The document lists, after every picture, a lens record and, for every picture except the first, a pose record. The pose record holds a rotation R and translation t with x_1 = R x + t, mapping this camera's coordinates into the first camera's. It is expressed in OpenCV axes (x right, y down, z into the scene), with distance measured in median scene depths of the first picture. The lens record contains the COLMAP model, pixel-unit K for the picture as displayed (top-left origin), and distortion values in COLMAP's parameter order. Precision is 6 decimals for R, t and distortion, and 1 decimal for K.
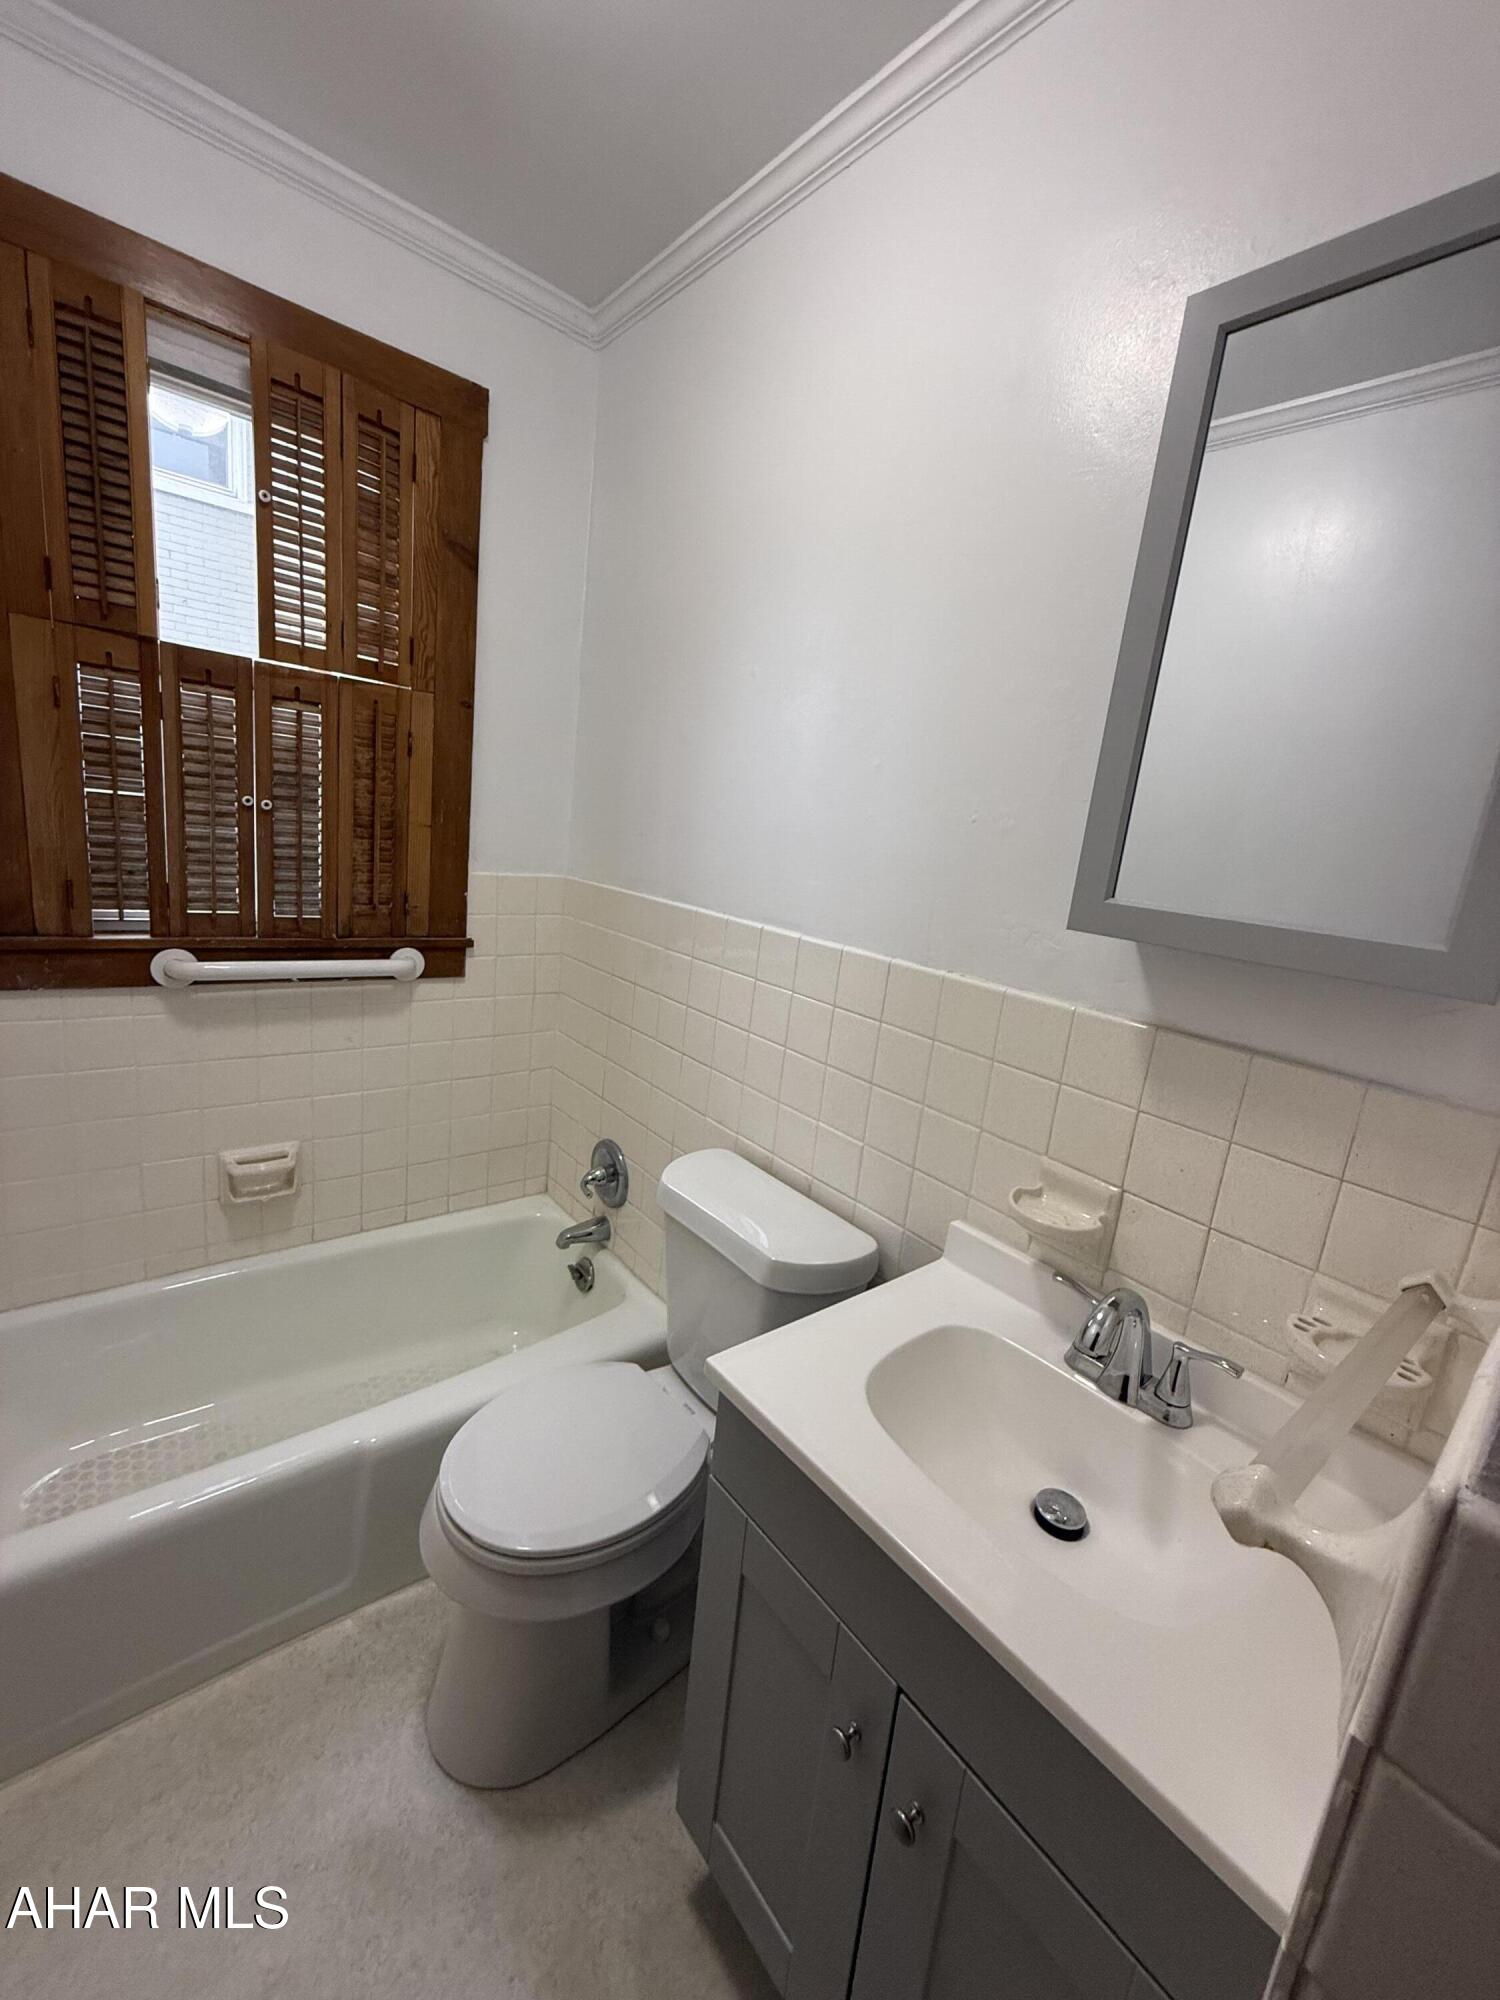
lens RADIAL K [[803.2, 0, 756.1], [0, 803.2, 995.1], [0, 0, 1]] dist [-0.005255, 0.000143]
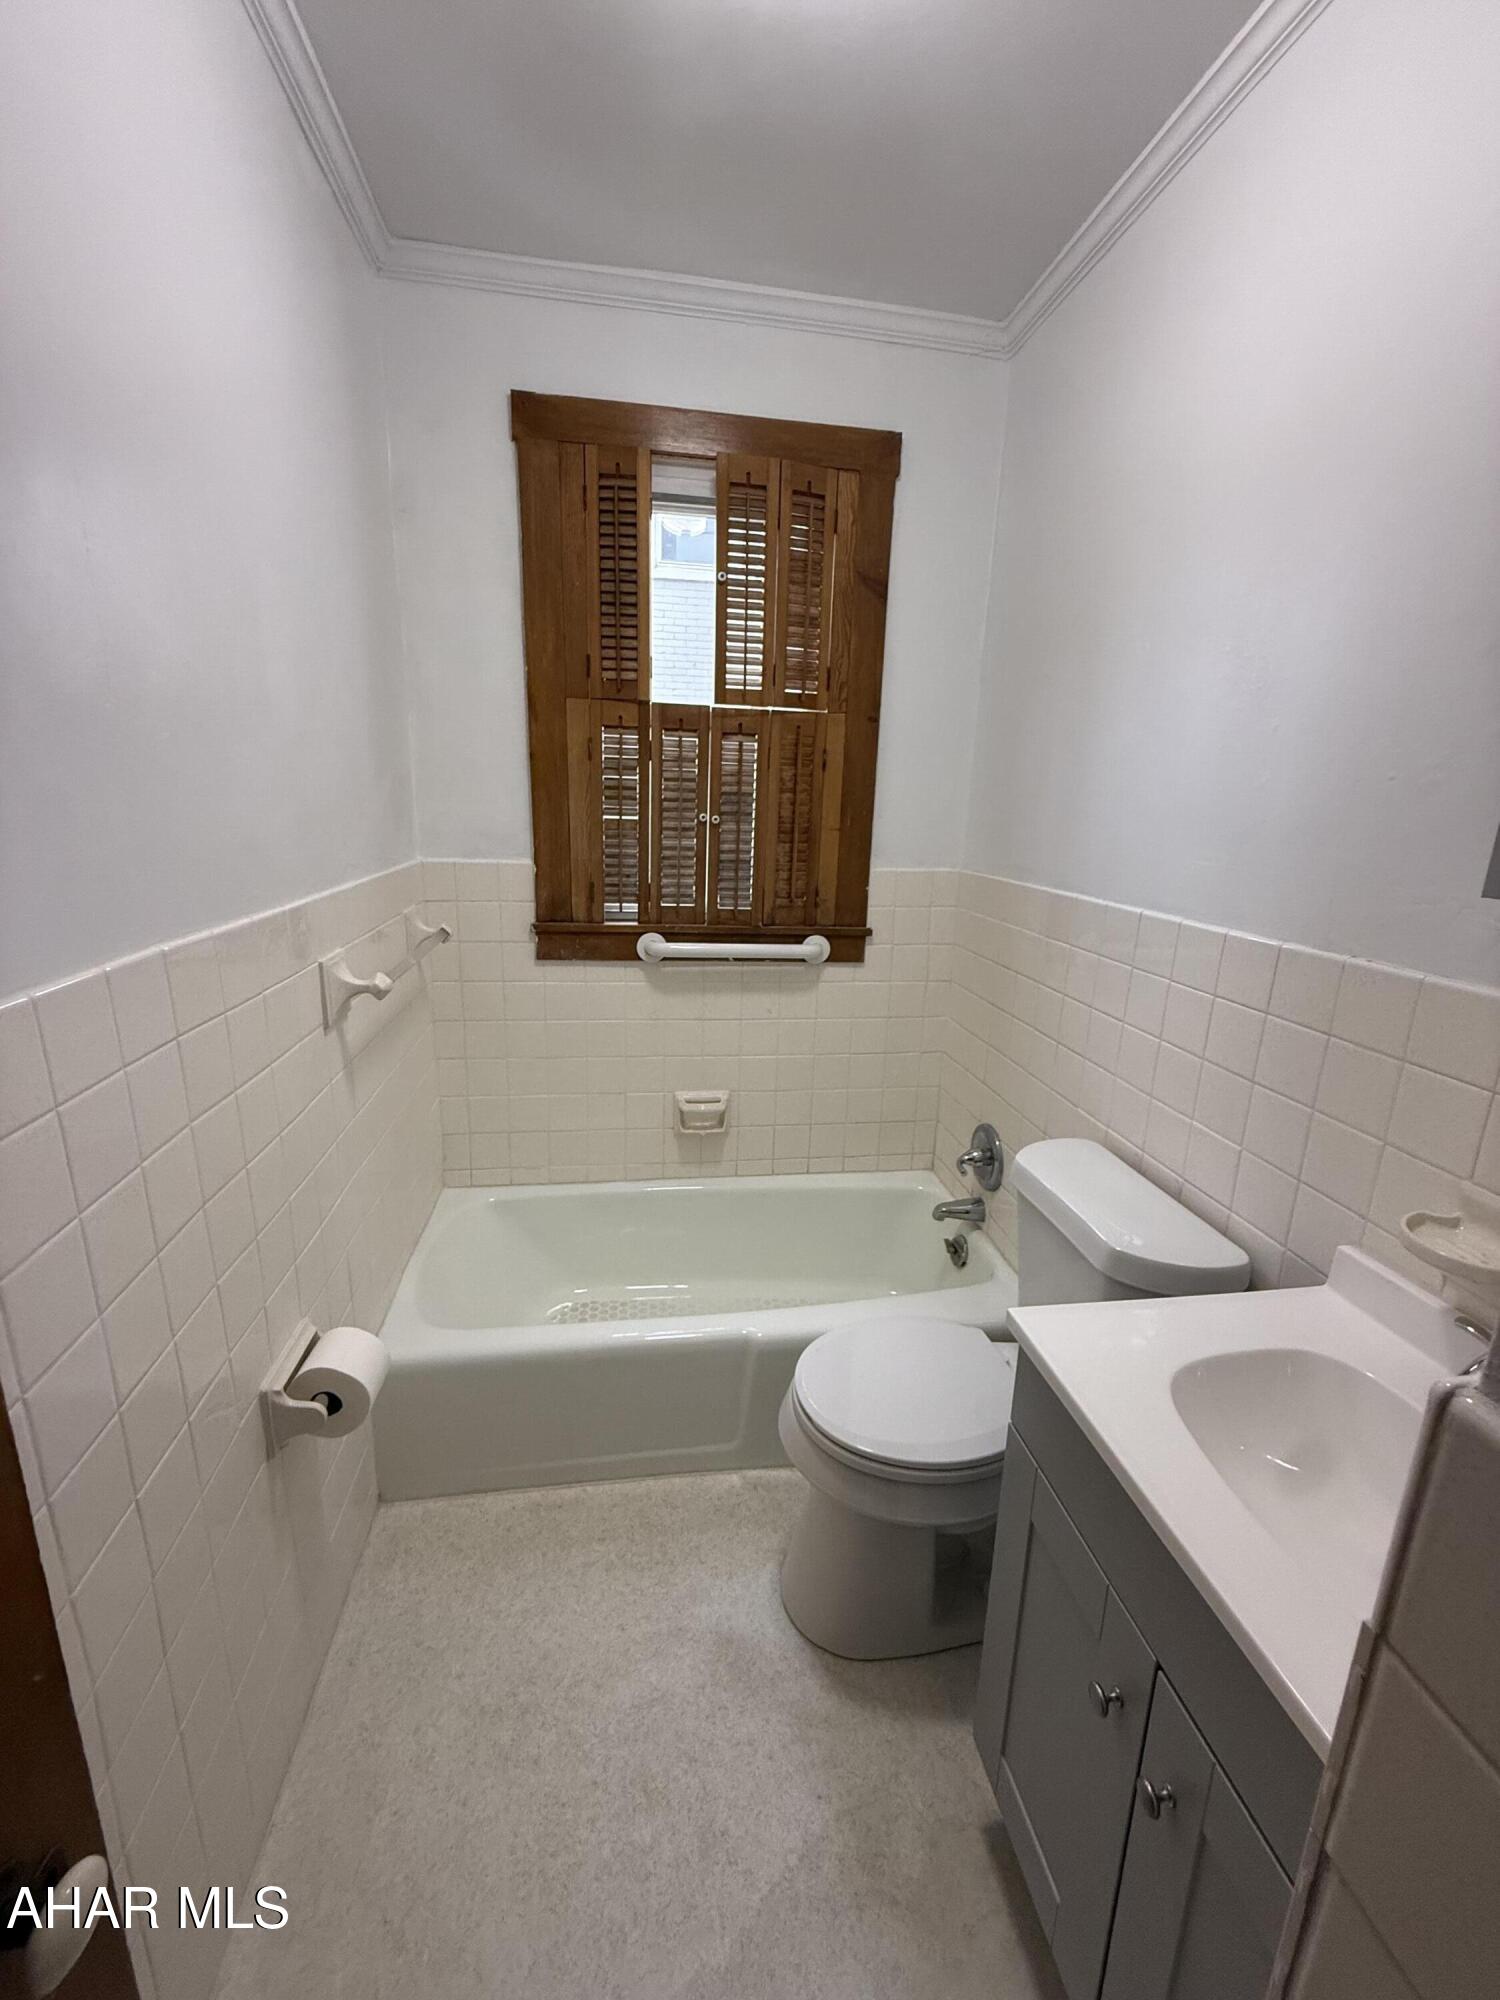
lens RADIAL K [[803.2, 0, 748.5], [0, 803.2, 994.6], [0, 0, 1]] dist [-0.005255, 0.000143]
pose [[0.855179, 0.043269, -0.516523, 0.107738], [-0.046068, 0.998911, 0.007407, 0.028704], [0.516281, 0.017461, 0.856241, -0.057781]]
